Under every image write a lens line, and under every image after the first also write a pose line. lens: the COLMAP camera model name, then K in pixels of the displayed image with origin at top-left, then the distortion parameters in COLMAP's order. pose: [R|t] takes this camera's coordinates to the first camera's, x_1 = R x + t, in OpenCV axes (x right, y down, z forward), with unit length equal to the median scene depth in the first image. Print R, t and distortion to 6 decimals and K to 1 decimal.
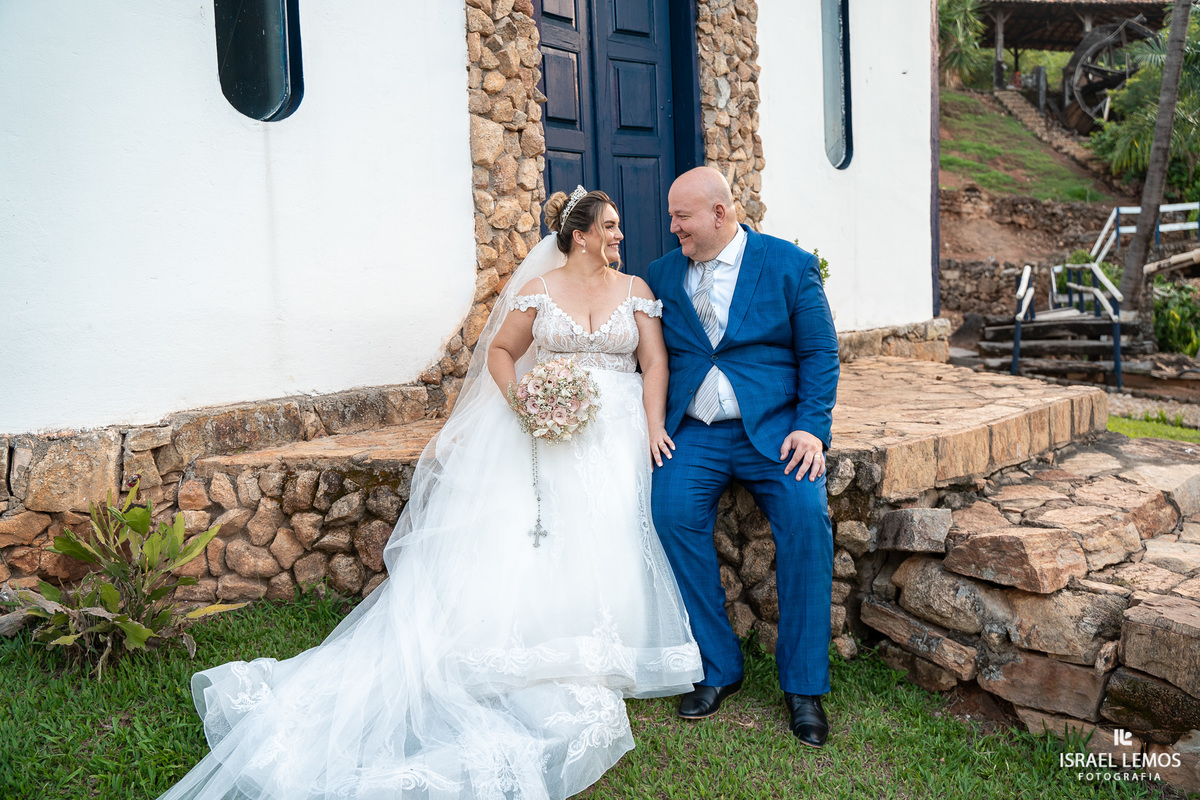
lens RADIAL K [[972.2, 0, 598.9], [0, 972.2, 398.1], [0, 0, 1]] dist [-0.117626, 0.087194]
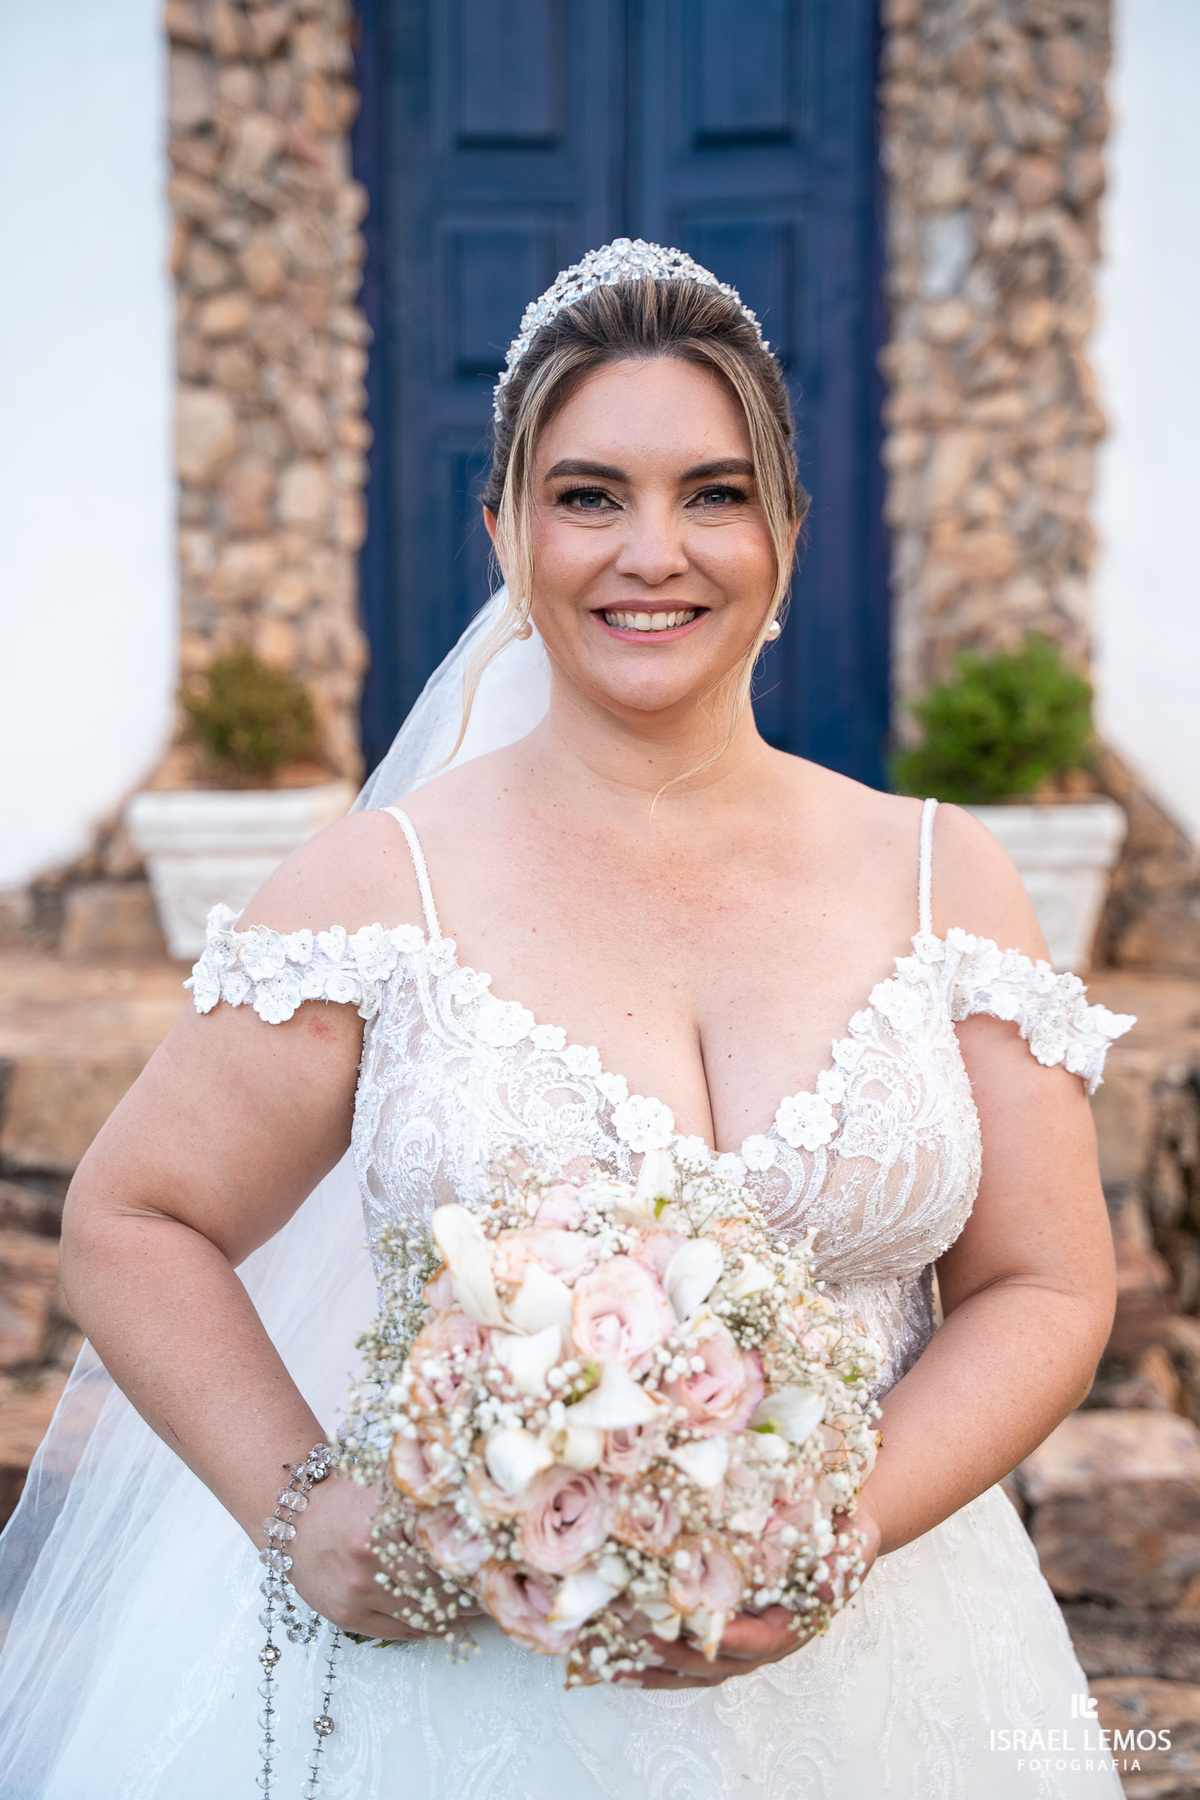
lens RADIAL K [[2625.8, 0, 603.5], [0, 2625.8, 932.1], [0, 0, 1]] dist [0.128151, 0.057033]
pose [[0.668124, 0.089000, -0.738708, 1.087969], [-0.118759, 0.992848, 0.012208, -0.044531], [0.734511, 0.079572, 0.673915, 0.220894]]
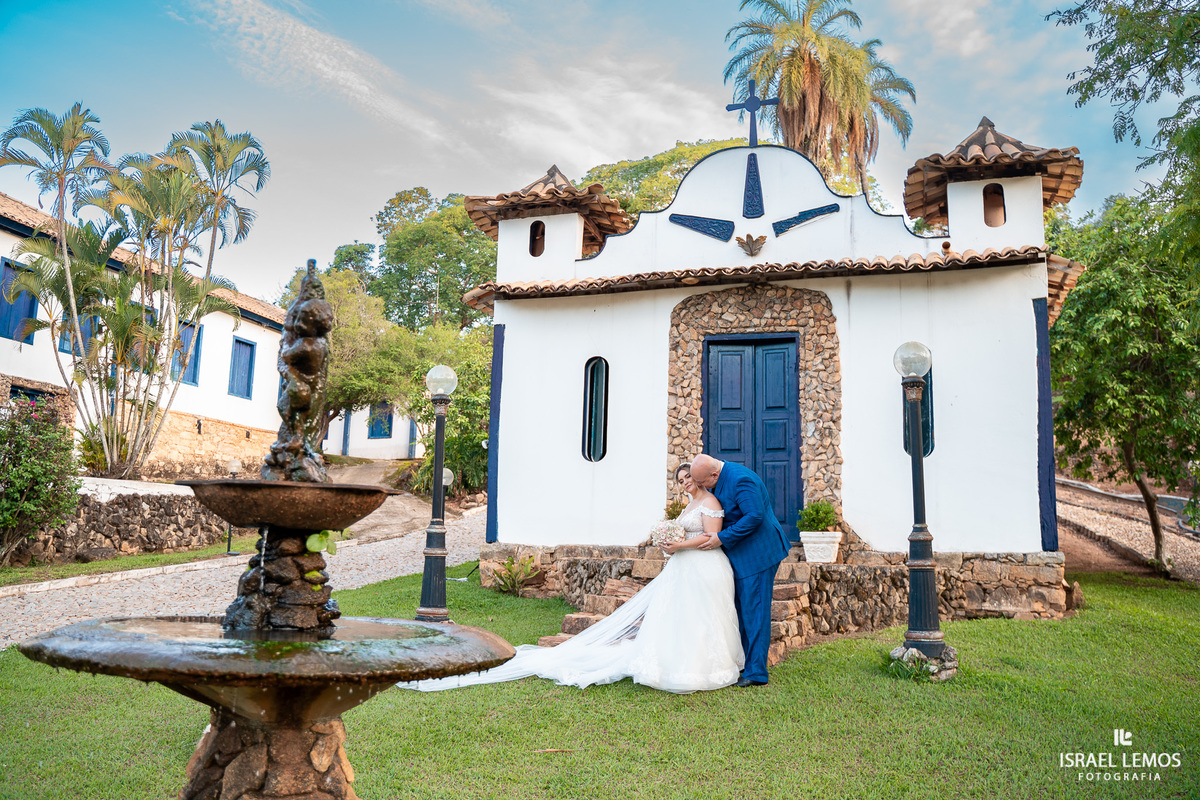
lens RADIAL K [[972.2, 0, 598.9], [0, 972.2, 398.1], [0, 0, 1]] dist [-0.117626, 0.087194]
pose [[0.461953, -0.095653, -0.881731, 2.251934], [-0.154248, 0.970351, -0.186080, 0.106432], [0.873388, 0.221966, 0.433502, -0.438464]]
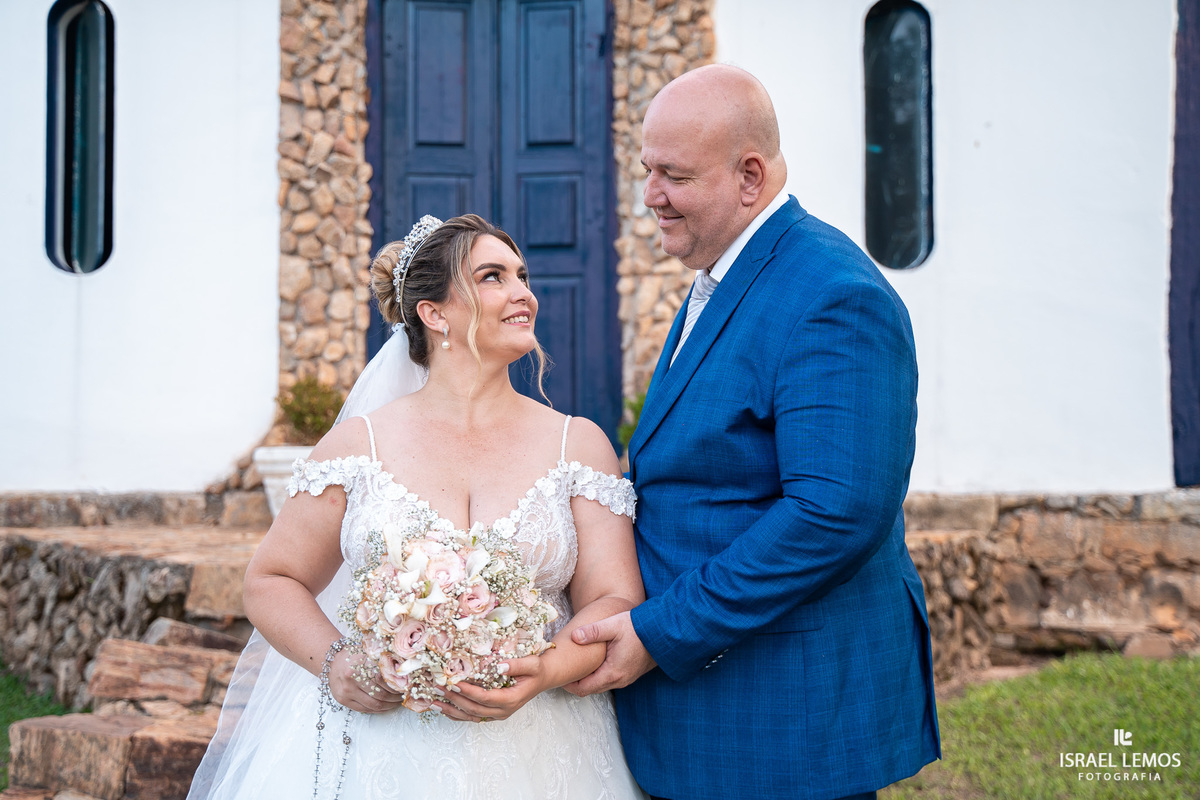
lens RADIAL K [[1376.5, 0, 594.2], [0, 1376.5, 399.7], [0, 0, 1]] dist [0.008532, 0.068721]
pose [[0.716164, 0.018086, -0.697698, 1.201137], [-0.112546, 0.989574, -0.089872, -0.028330], [0.688798, 0.142886, 0.710732, 0.147612]]
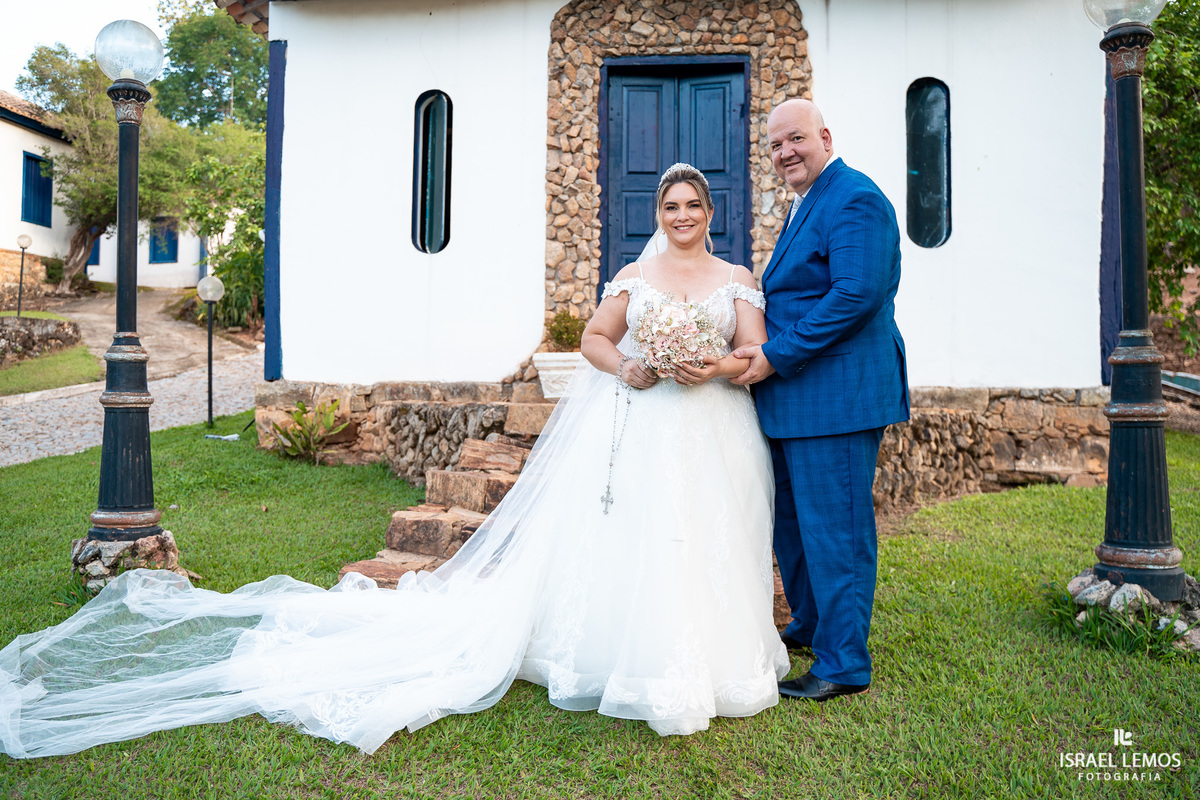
lens RADIAL K [[972.2, 0, 598.9], [0, 972.2, 398.1], [0, 0, 1]] dist [-0.117626, 0.087194]
pose [[0.615213, 0.042757, -0.787200, 1.361908], [-0.131034, 0.990185, -0.048624, 0.077893], [0.777395, 0.133065, 0.614777, -0.014988]]
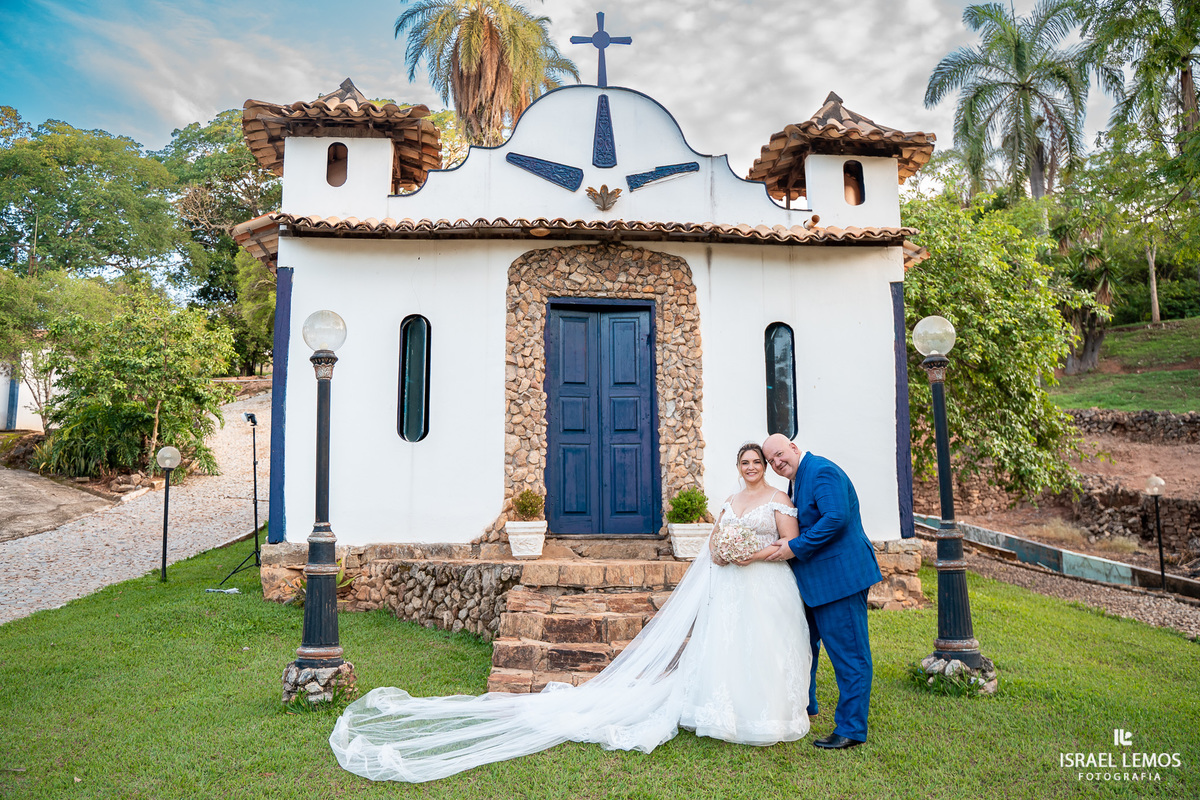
lens RADIAL K [[972.2, 0, 598.9], [0, 972.2, 398.1], [0, 0, 1]] dist [-0.117626, 0.087194]
pose [[0.781767, -0.056052, -0.621047, 1.521590], [-0.101900, 0.971081, -0.215914, 0.115603], [0.615189, 0.232079, 0.753447, -0.683887]]
